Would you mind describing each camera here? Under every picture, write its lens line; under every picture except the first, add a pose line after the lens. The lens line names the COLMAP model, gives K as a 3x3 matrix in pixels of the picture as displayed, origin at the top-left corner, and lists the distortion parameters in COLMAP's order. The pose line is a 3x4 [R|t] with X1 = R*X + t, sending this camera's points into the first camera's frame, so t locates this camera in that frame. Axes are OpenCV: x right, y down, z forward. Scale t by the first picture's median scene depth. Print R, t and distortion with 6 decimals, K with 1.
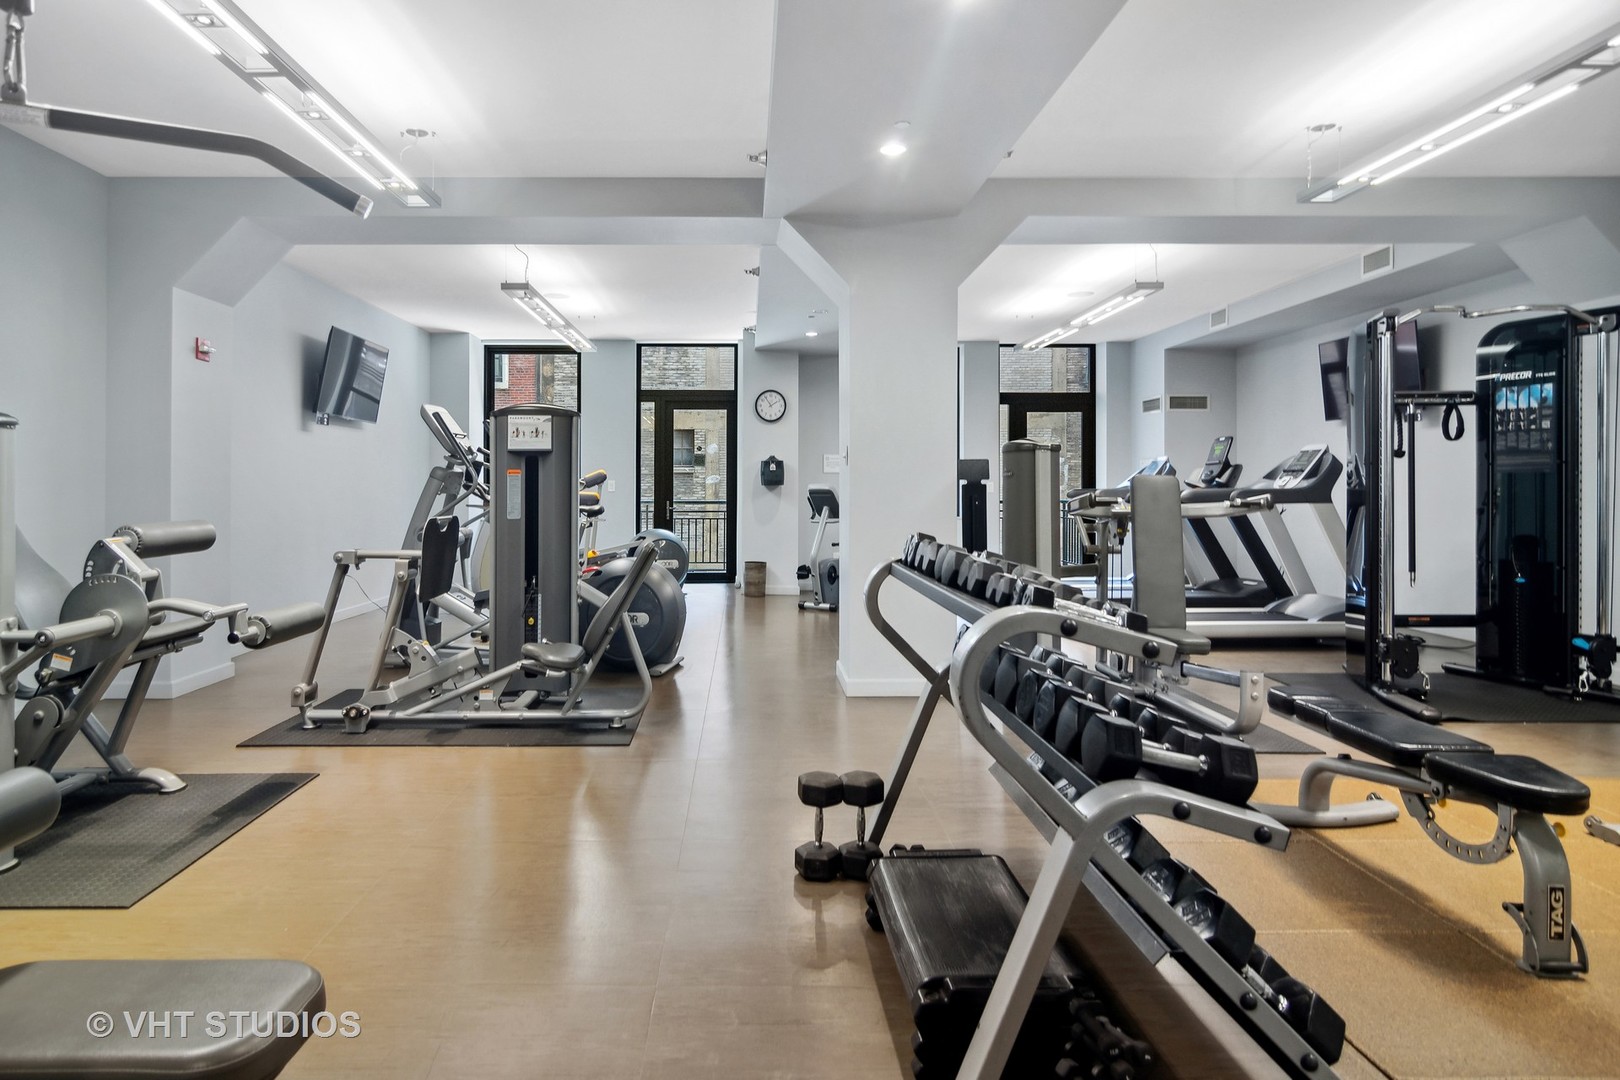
lens RADIAL K [[876.2, 0, 766.4], [0, 876.2, 491.5], [0, 0, 1]] dist [0.006580, 0.002366]
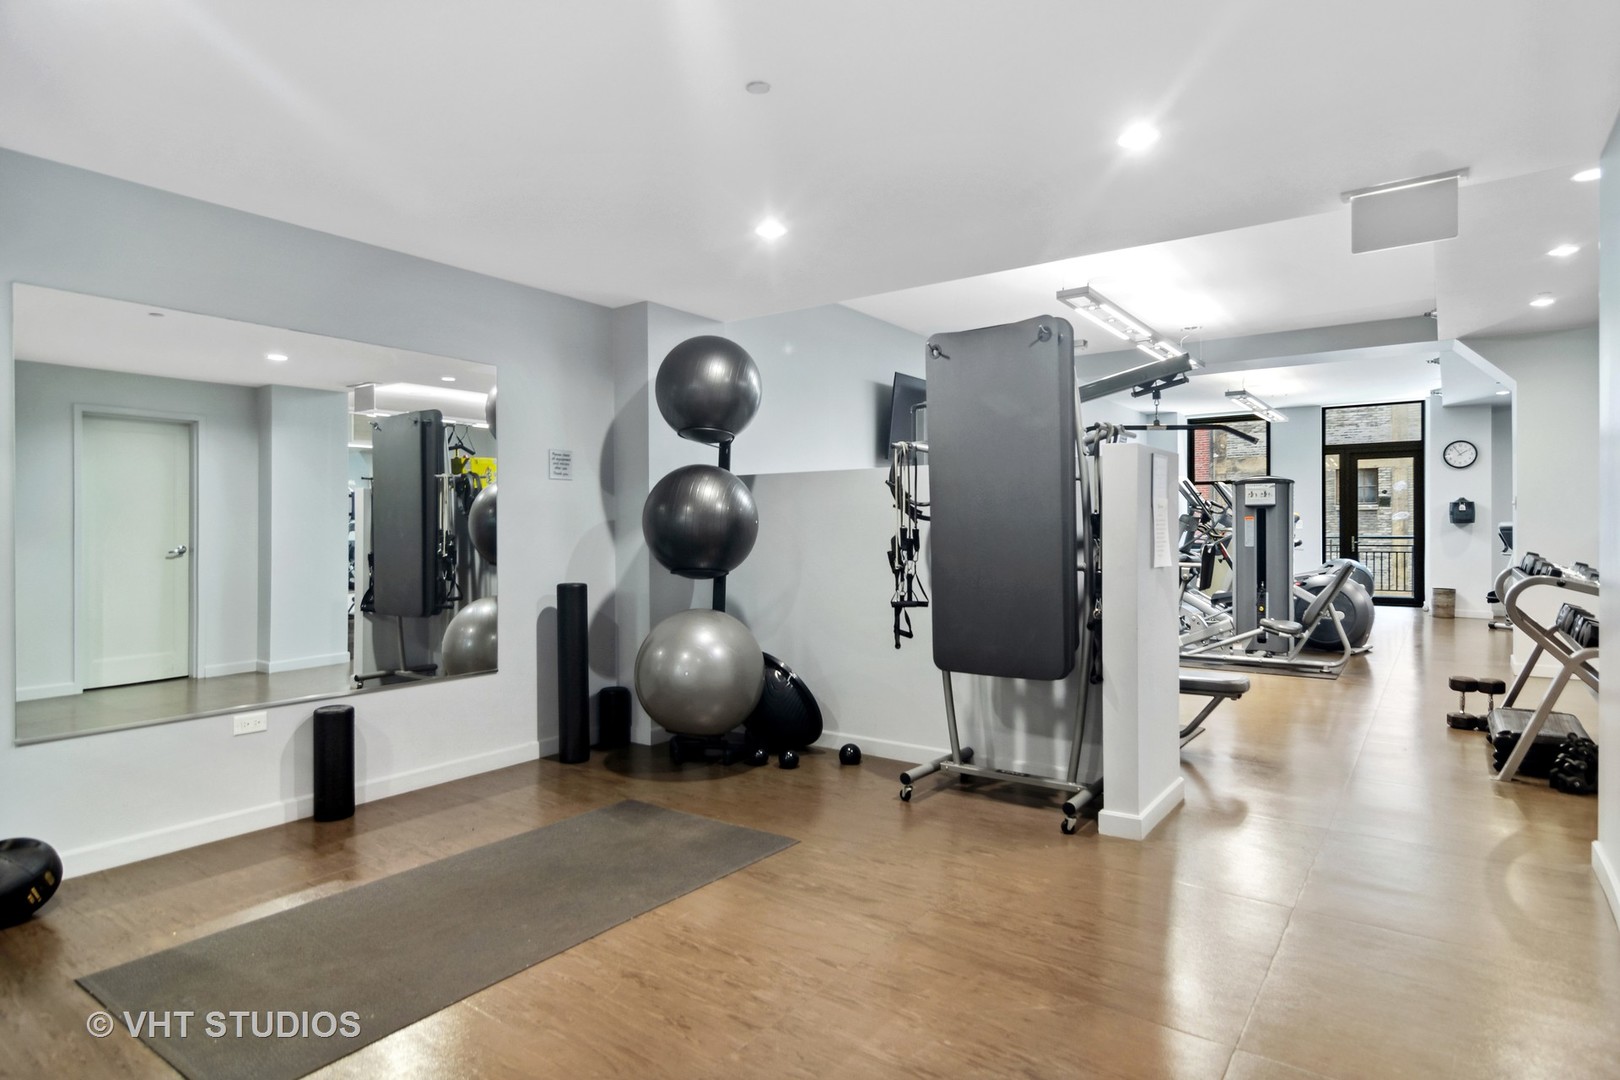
lens RADIAL K [[876.2, 0, 773.5], [0, 876.2, 523.4], [0, 0, 1]] dist [0.006580, 0.002366]
pose [[0.775770, -0.005509, -0.630992, 0.035856], [0.003262, 0.999984, -0.004720, -0.004336], [0.631007, 0.001604, 0.775775, -0.492035]]
